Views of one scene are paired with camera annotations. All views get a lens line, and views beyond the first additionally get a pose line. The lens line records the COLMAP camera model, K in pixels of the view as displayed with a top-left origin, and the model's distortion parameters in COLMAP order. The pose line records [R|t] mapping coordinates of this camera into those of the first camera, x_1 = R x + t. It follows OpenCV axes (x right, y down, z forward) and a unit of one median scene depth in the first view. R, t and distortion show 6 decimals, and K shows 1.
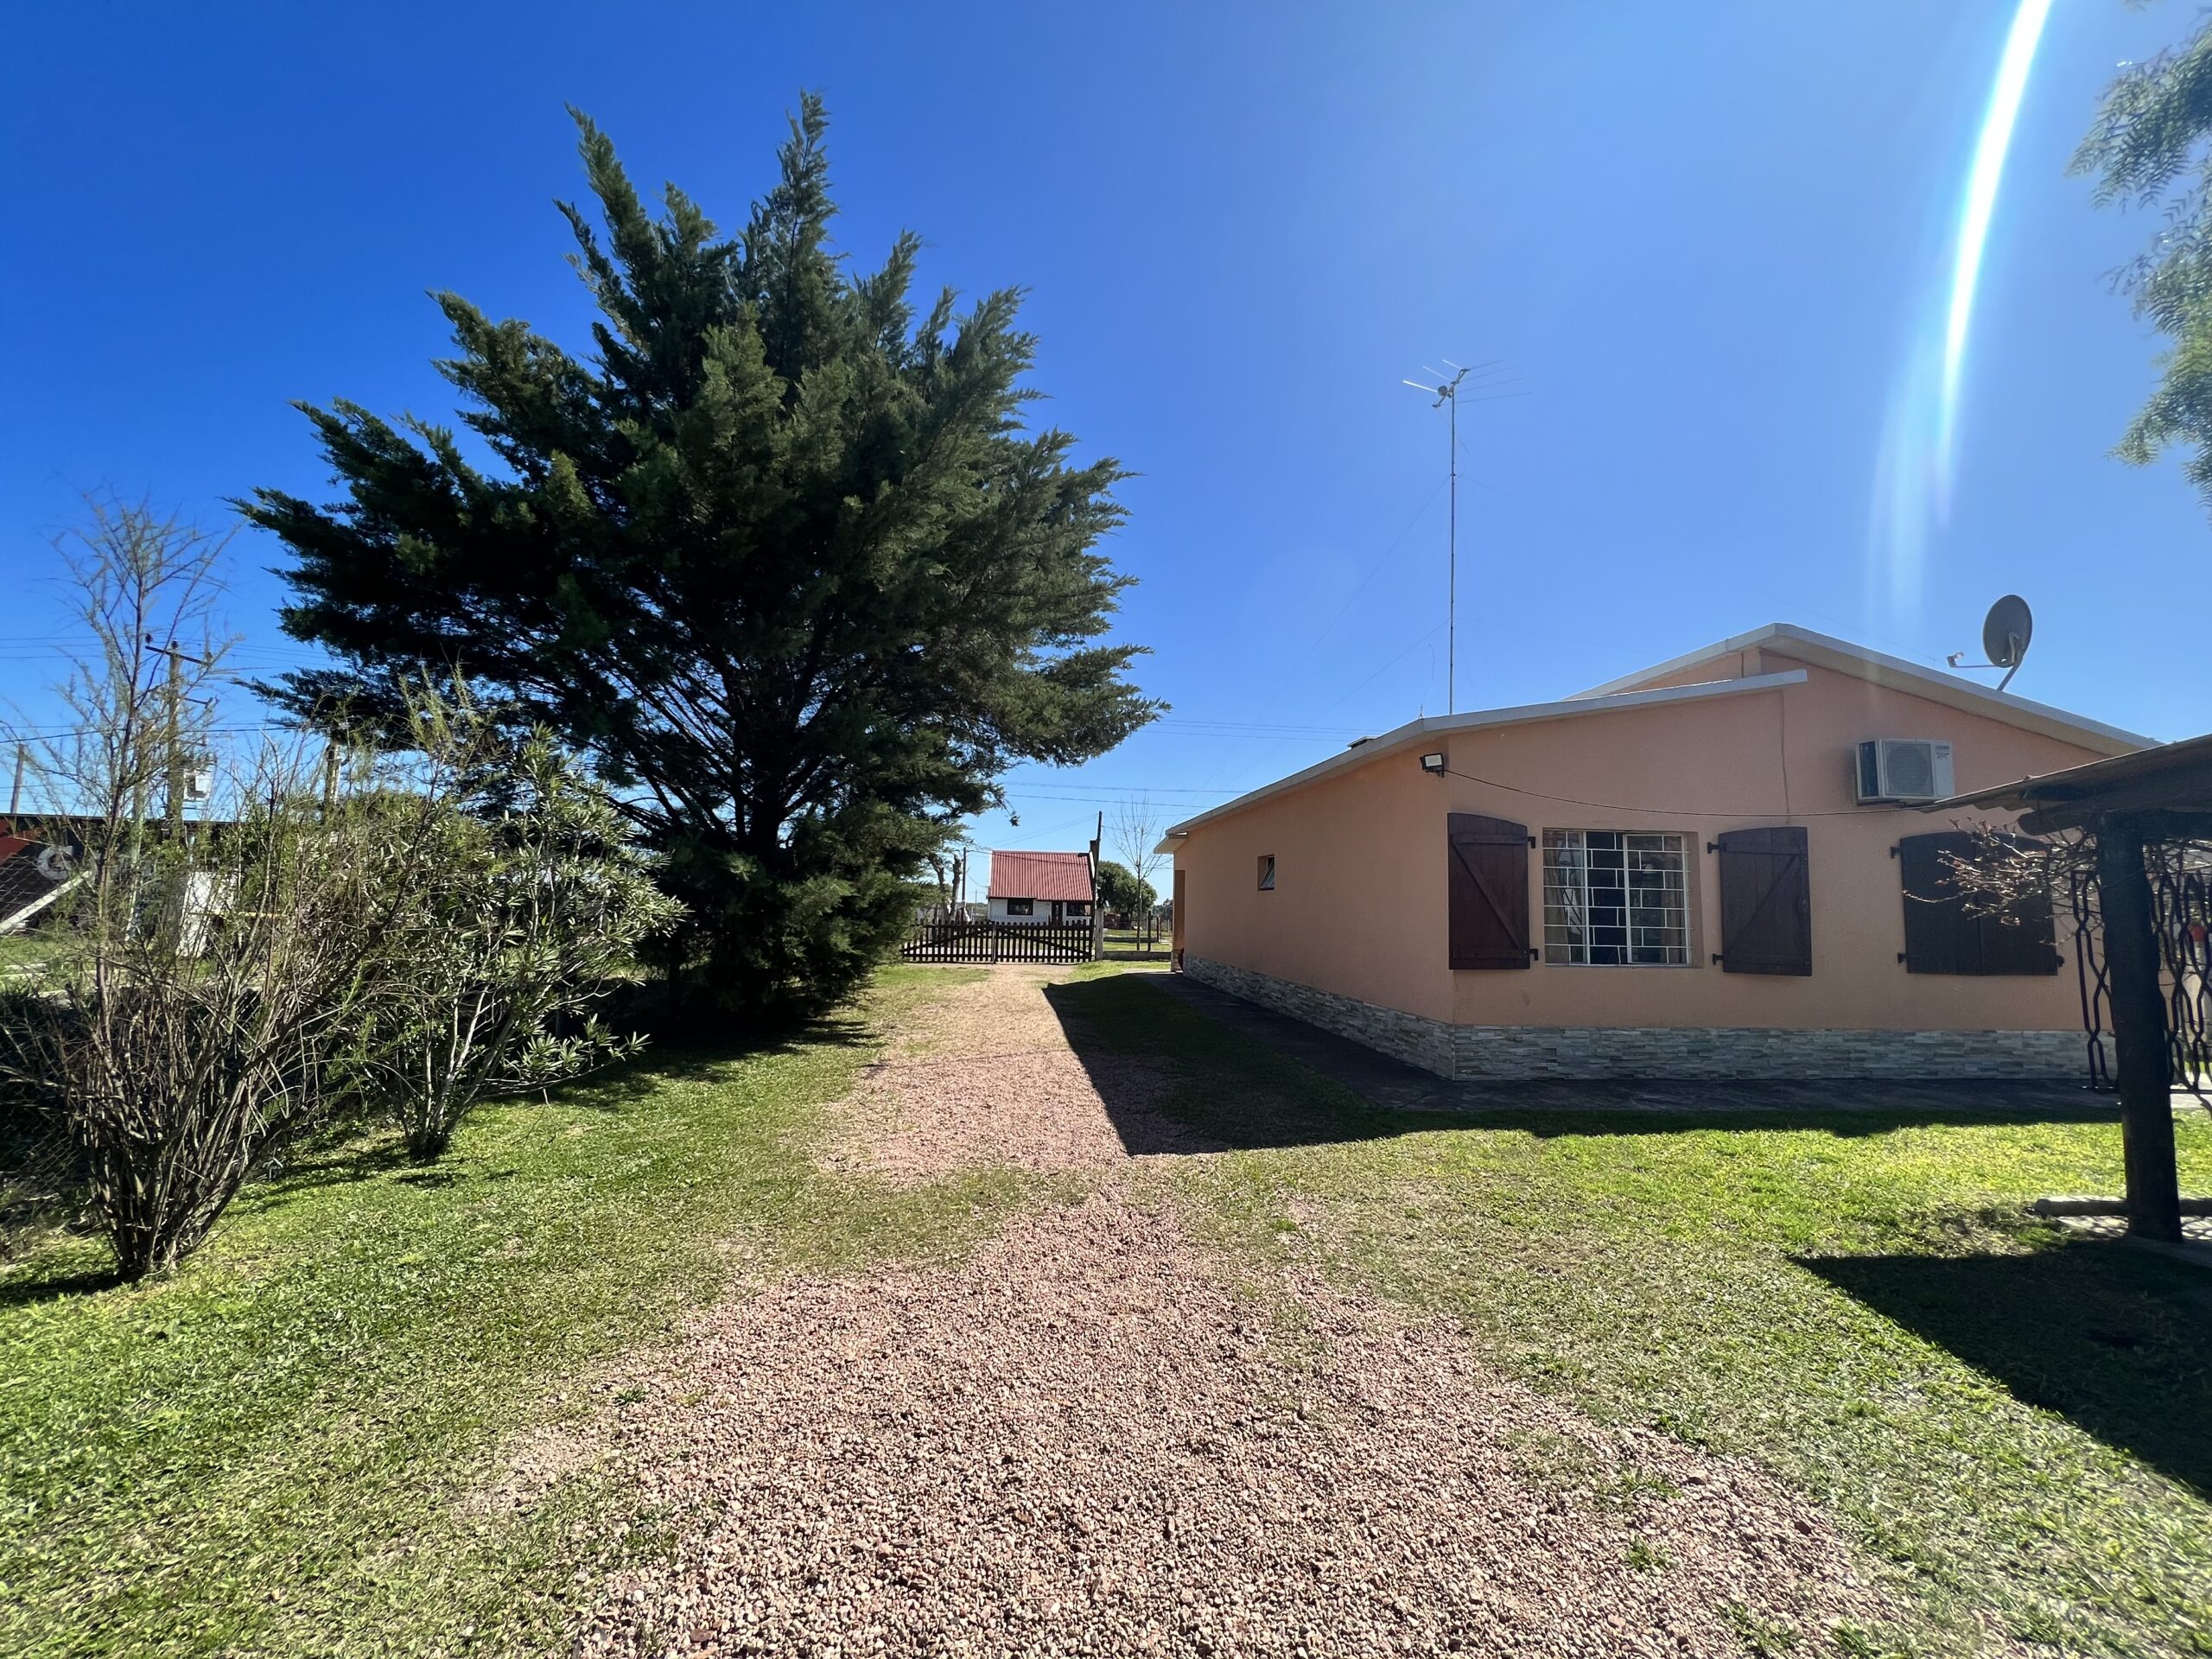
lens RADIAL K [[883.1, 0, 1098.1], [0, 883.1, 824.9], [0, 0, 1]] dist [-0.000401, 0.000452]
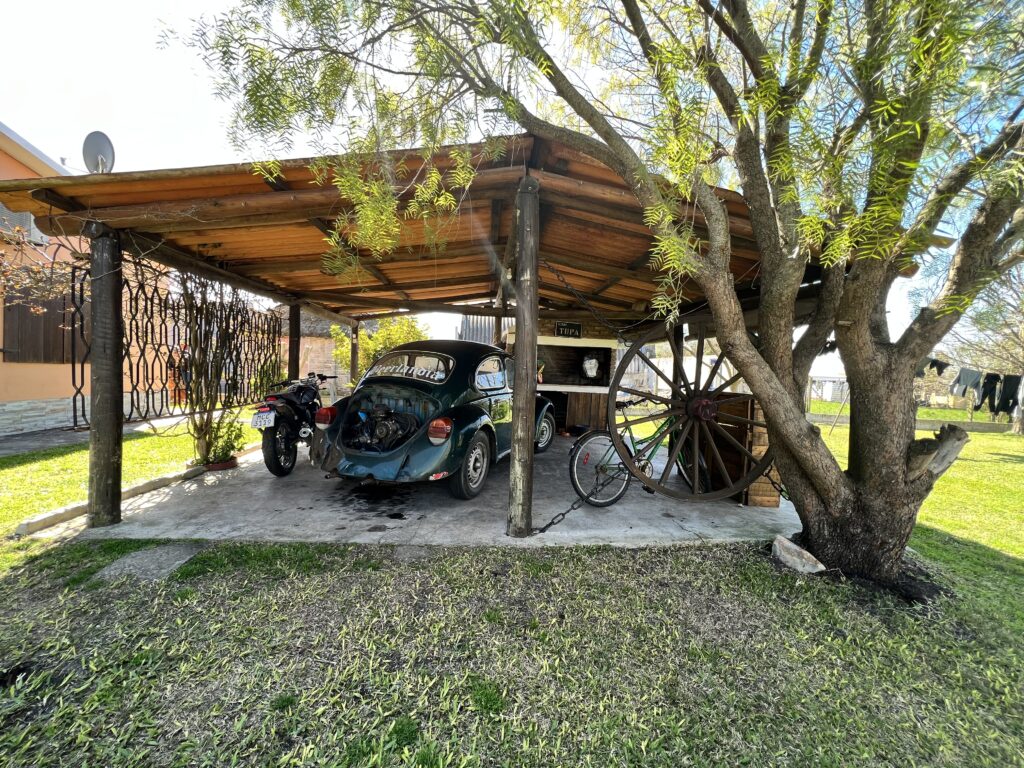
lens RADIAL K [[408.8, 0, 508.4], [0, 408.8, 381.9], [0, 0, 1]] dist [-0.000401, 0.000452]
pose [[0.033385, -0.051509, 0.998114, 0.302695], [-0.127080, 0.990346, 0.055359, 0.062449], [-0.991330, -0.128689, 0.026517, 0.191748]]
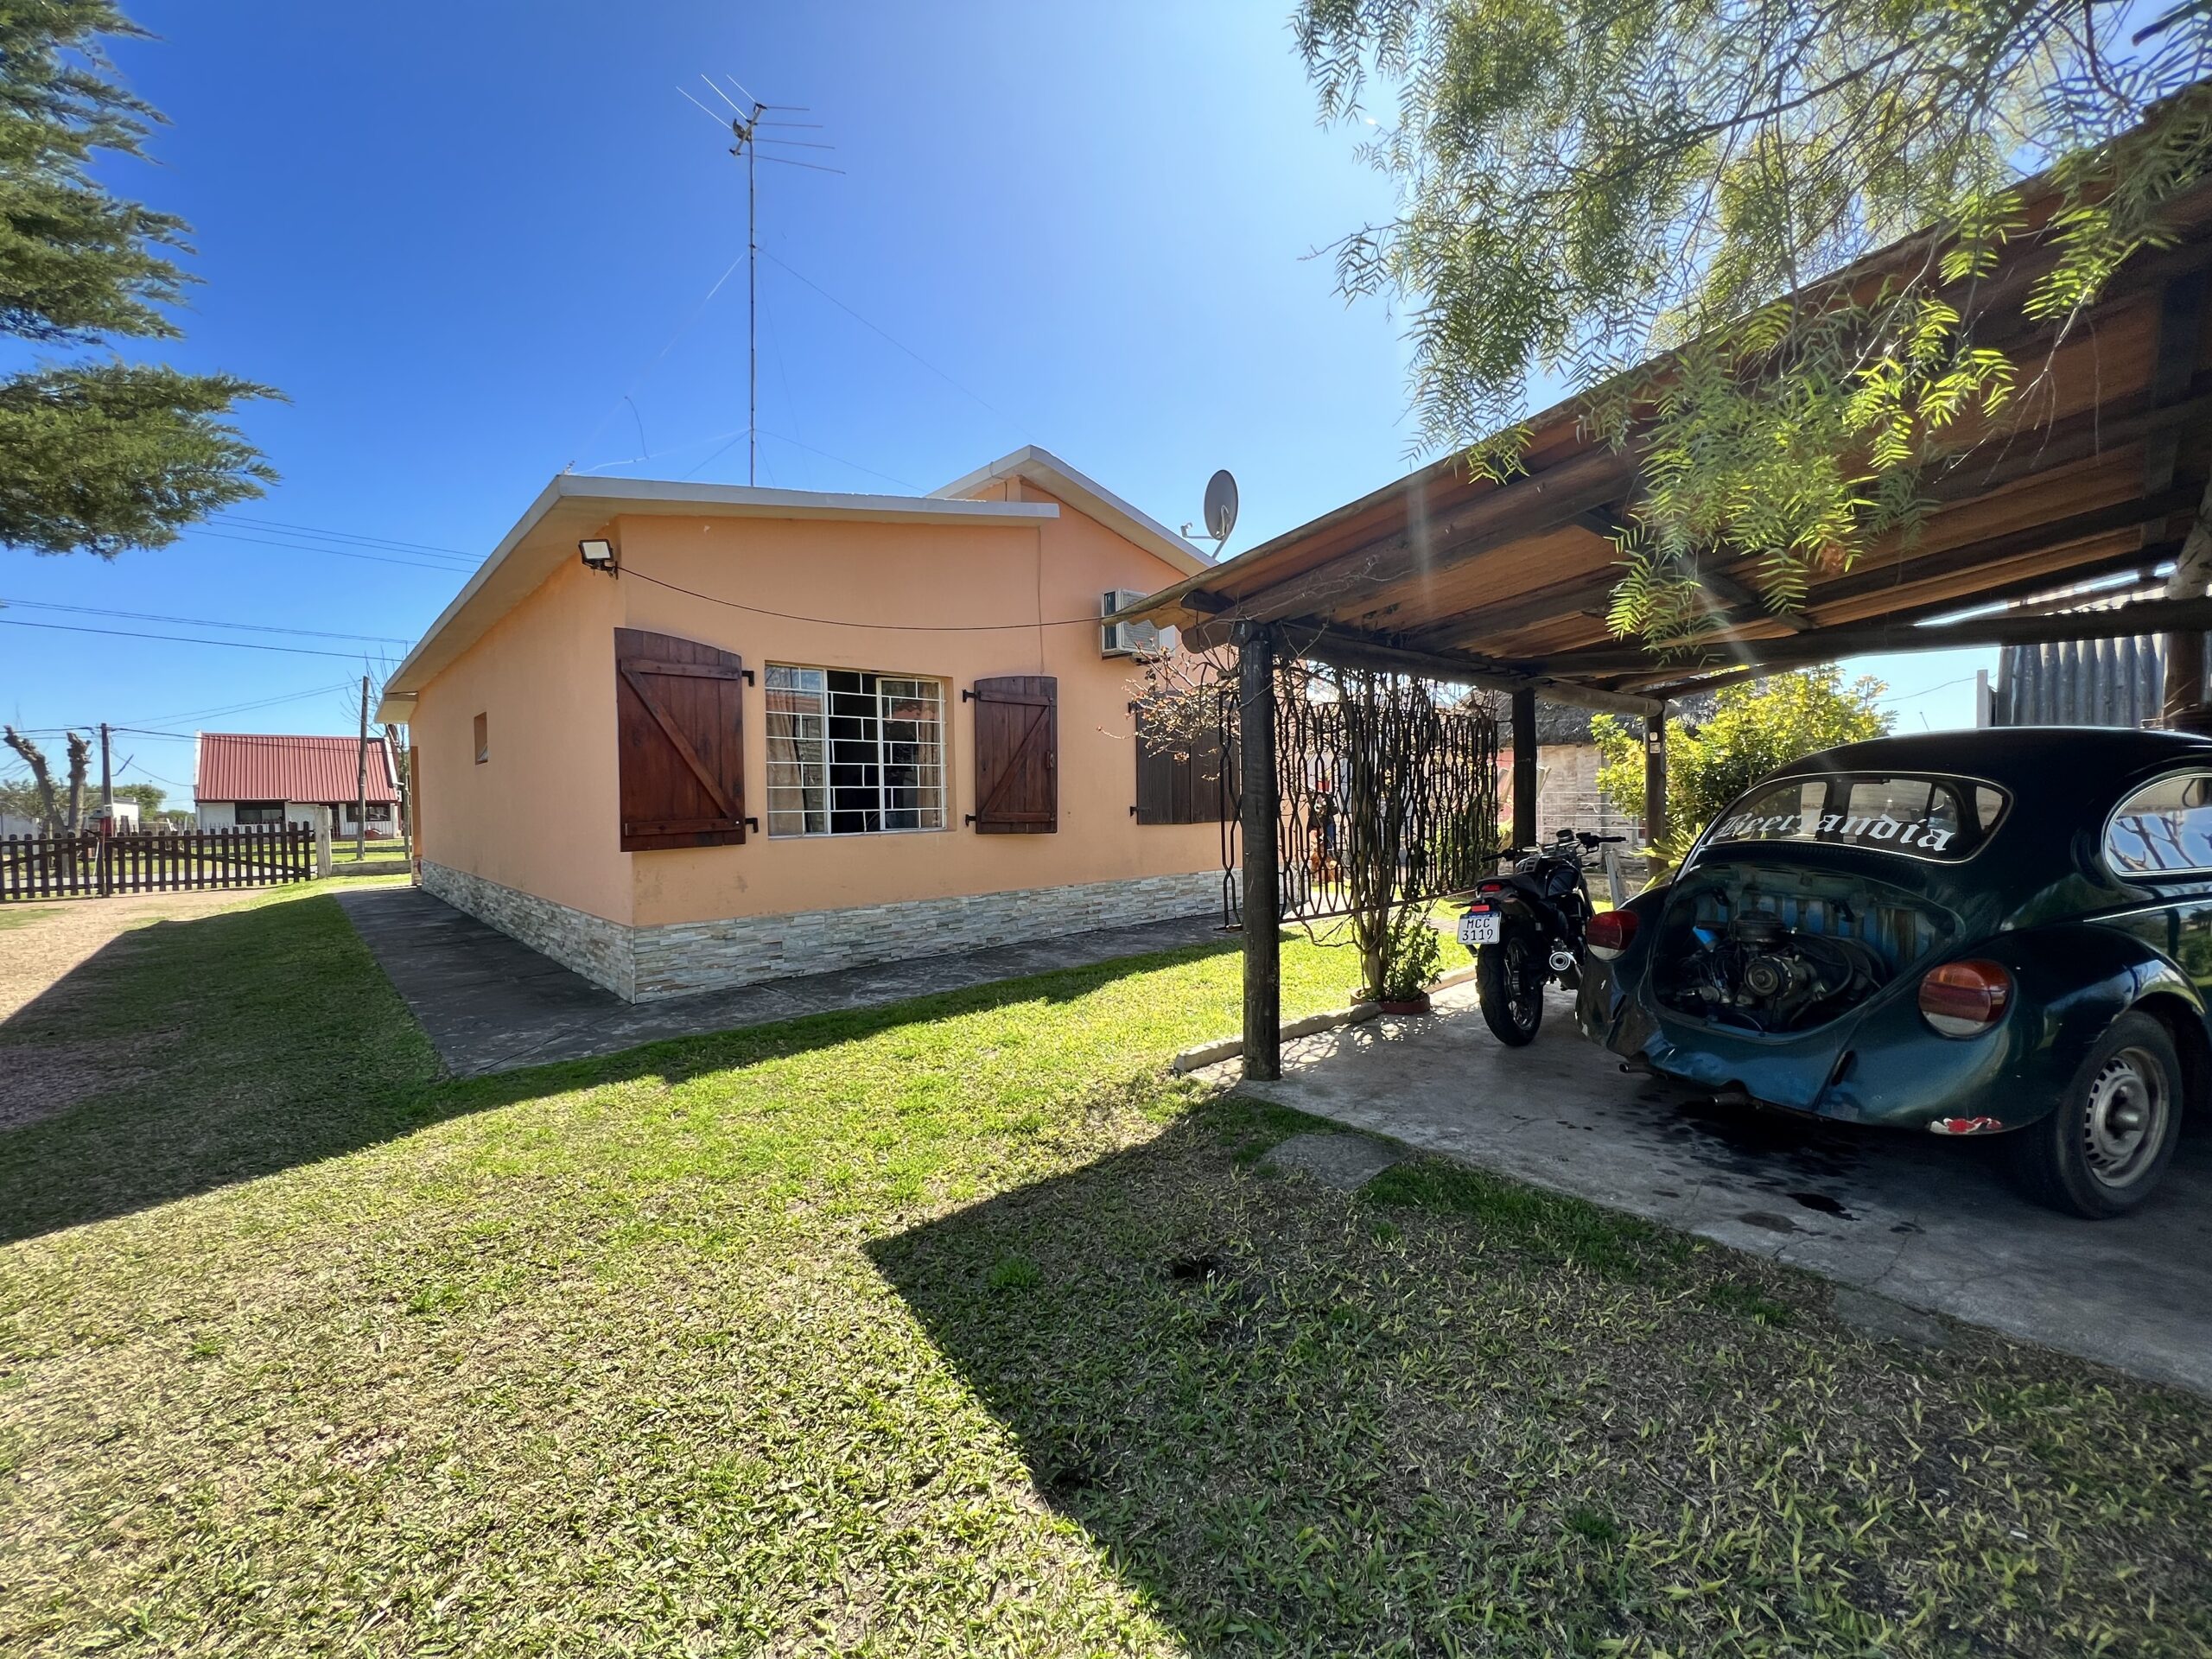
lens RADIAL K [[883.1, 0, 1098.1], [0, 883.1, 824.9], [0, 0, 1]] dist [-0.000401, 0.000452]
pose [[0.807110, -0.051844, 0.588120, 0.276658], [-0.019781, 0.993203, 0.114700, 0.051138], [-0.590069, -0.104209, 0.800599, 0.201769]]
